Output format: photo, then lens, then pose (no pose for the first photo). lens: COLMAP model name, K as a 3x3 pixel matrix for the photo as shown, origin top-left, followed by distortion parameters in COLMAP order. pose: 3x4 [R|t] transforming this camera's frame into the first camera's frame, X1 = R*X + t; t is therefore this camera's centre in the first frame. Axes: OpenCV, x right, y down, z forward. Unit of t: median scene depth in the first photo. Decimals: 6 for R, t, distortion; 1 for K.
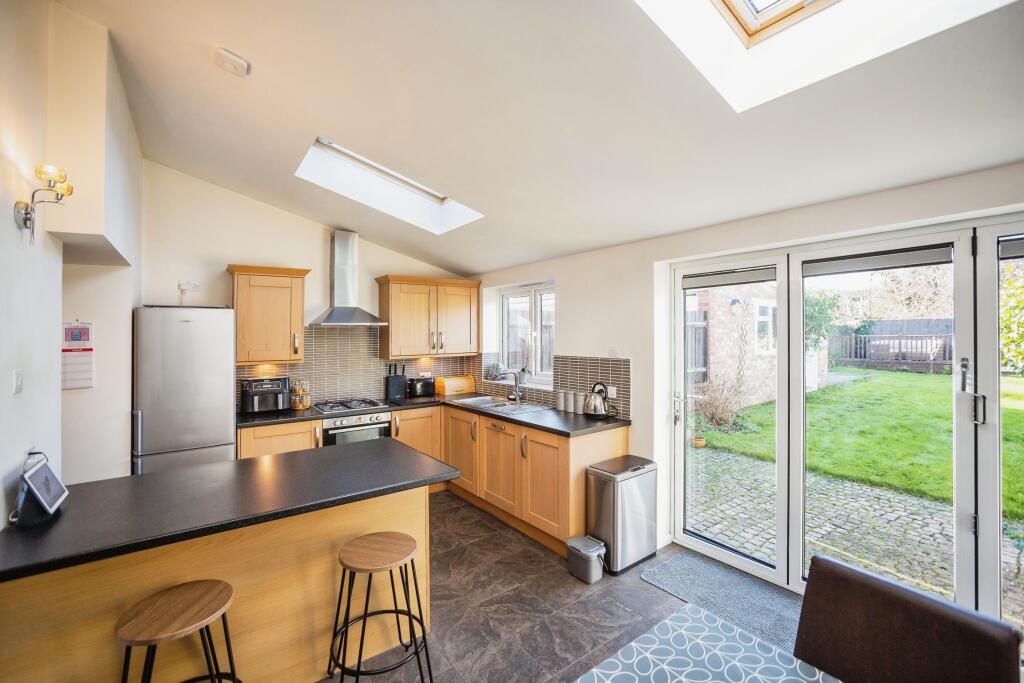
lens RADIAL K [[447.6, 0, 512.4], [0, 447.6, 335.6], [0, 0, 1]] dist [0.000040, -0.000016]
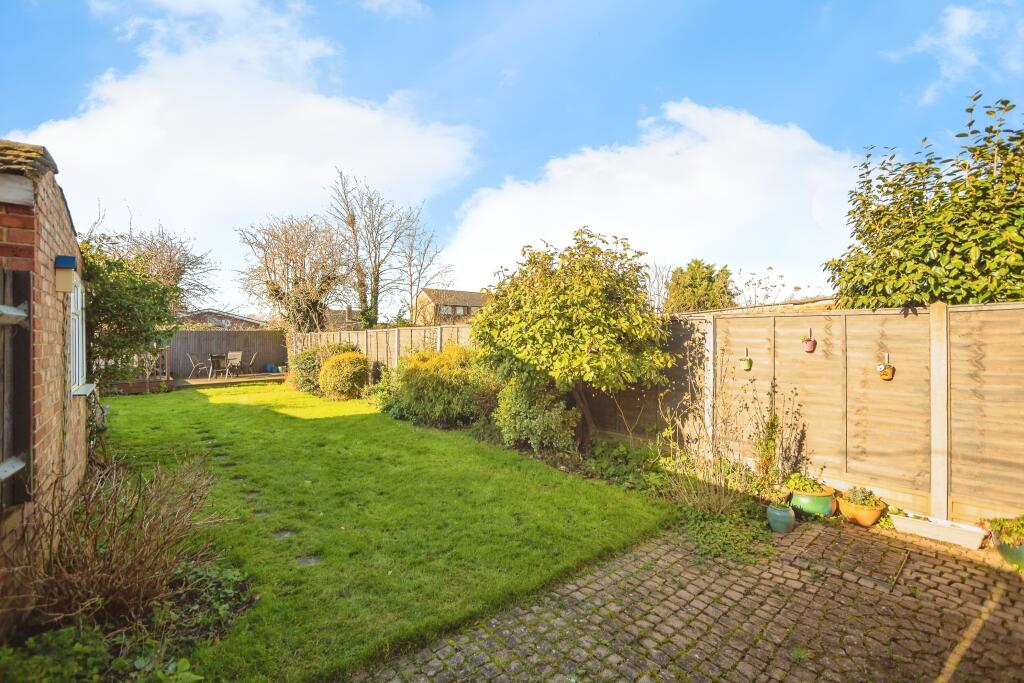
lens RADIAL K [[447.6, 0, 512.4], [0, 447.6, 338.3], [0, 0, 1]] dist [0.000040, -0.000016]
pose [[-0.098711, -0.001518, 0.995115, 0.161392], [0.011802, 0.999927, 0.002696, -0.010516], [-0.995046, 0.012010, -0.098686, 1.113688]]
